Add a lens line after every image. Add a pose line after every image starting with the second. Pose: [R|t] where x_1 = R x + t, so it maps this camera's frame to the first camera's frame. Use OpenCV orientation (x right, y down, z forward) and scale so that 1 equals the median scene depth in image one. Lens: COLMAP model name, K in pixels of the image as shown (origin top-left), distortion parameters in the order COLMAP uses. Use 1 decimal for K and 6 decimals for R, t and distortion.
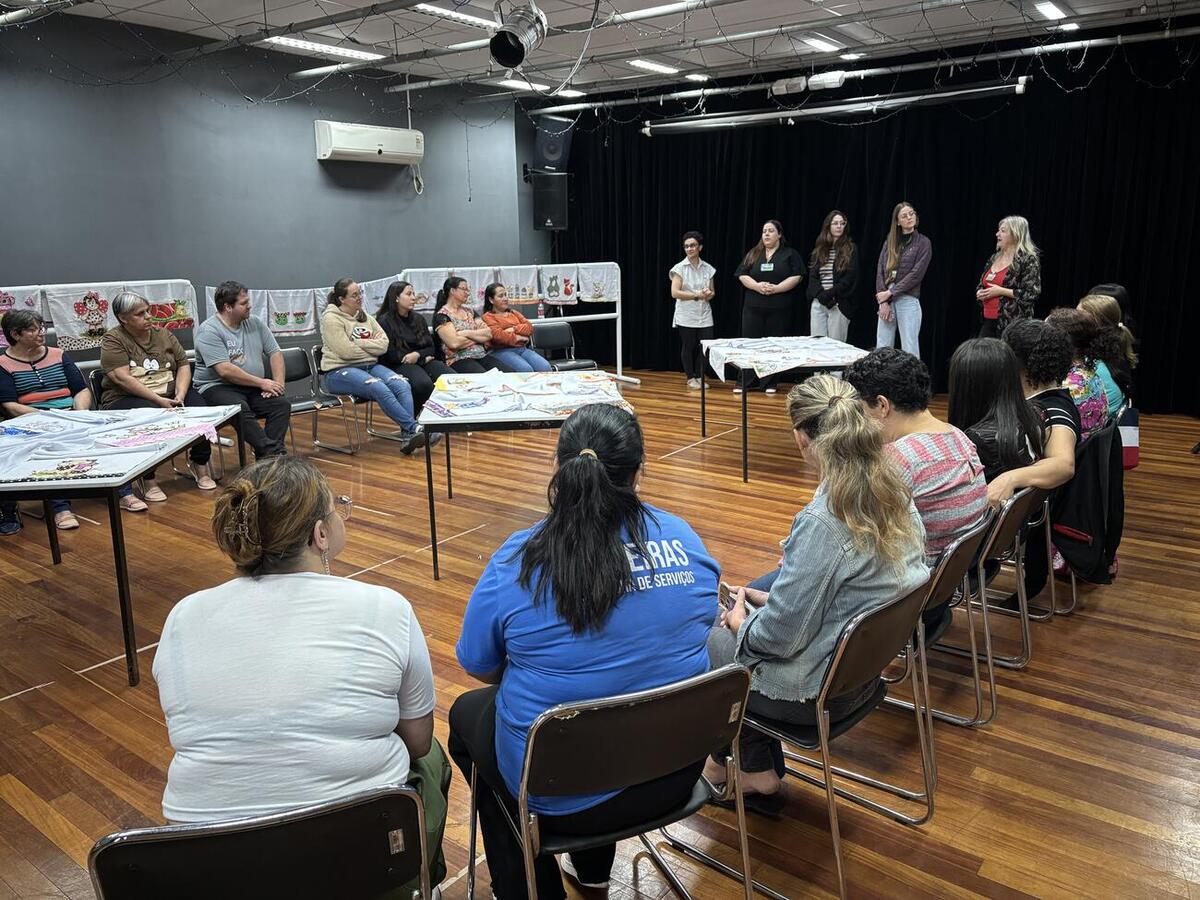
lens RADIAL K [[888.7, 0, 609.0], [0, 888.7, 493.7], [0, 0, 1]] dist [0.011345, -0.005382]
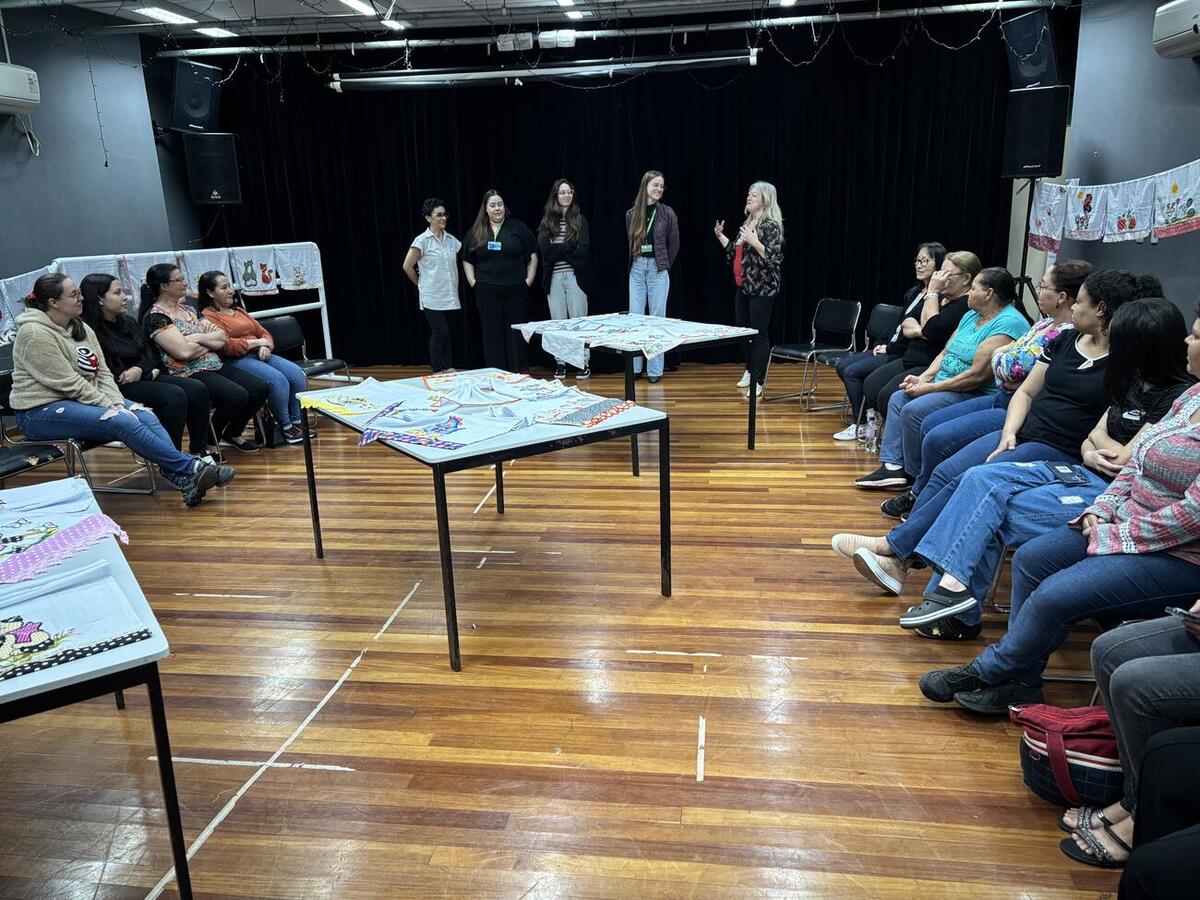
lens RADIAL K [[888.7, 0, 609.0], [0, 888.7, 493.7], [0, 0, 1]] dist [0.011345, -0.005382]
pose [[0.870776, -0.161400, 0.464434, -0.205717], [0.150840, 0.986730, 0.060094, -0.037495], [-0.467970, 0.017727, 0.883567, 0.145177]]
